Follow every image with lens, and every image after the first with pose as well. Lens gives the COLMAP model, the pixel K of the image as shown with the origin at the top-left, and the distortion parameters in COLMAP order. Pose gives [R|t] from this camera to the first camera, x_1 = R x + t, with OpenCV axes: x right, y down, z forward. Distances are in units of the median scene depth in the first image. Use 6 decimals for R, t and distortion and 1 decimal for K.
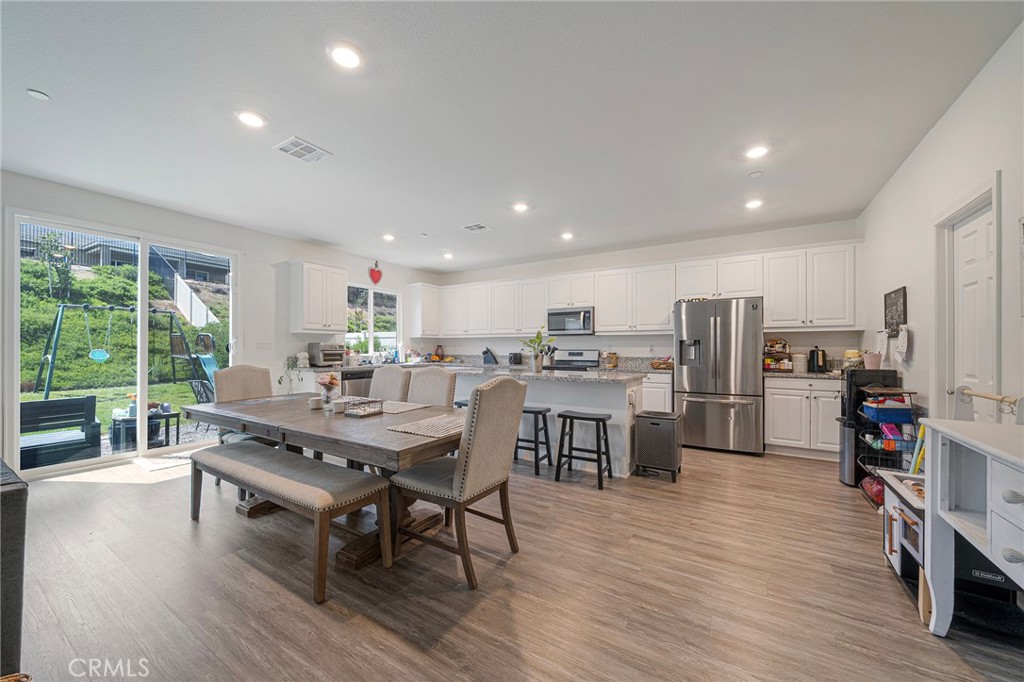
lens RADIAL K [[377.9, 0, 494.3], [0, 377.9, 351.0], [0, 0, 1]] dist [-0.003372, -0.000389]
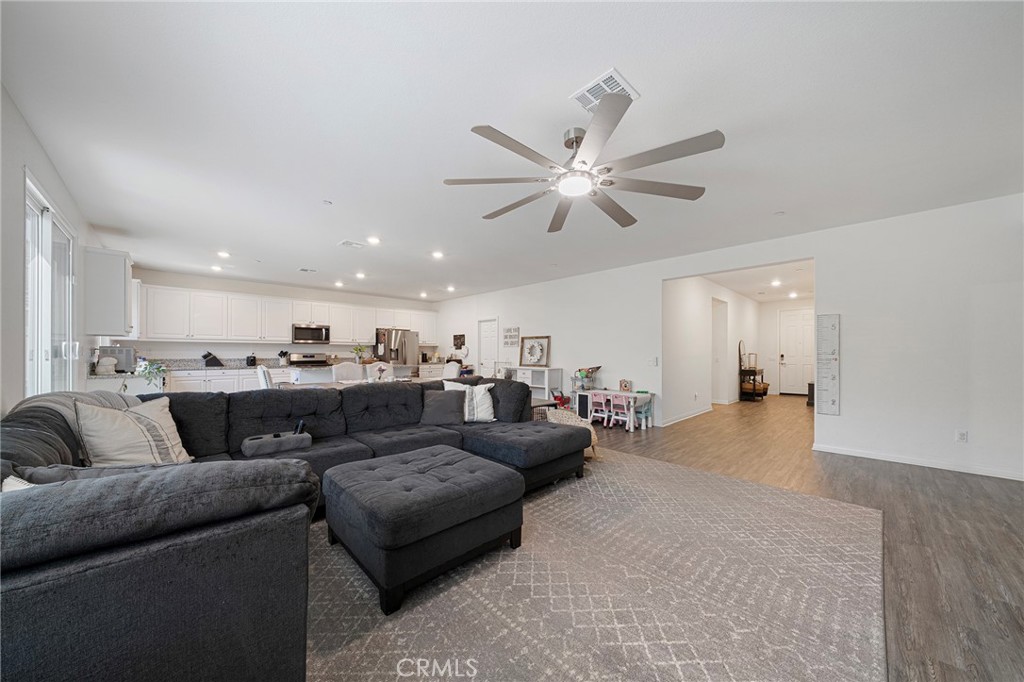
lens RADIAL K [[350.0, 0, 520.9], [0, 350.0, 349.0], [0, 0, 1]] dist [-0.008472, -0.000175]
pose [[0.198285, 0.009254, 0.980101, -0.935355], [0.005878, 0.999926, -0.010630, -0.001237], [-0.980127, 0.007869, 0.198216, -0.065248]]
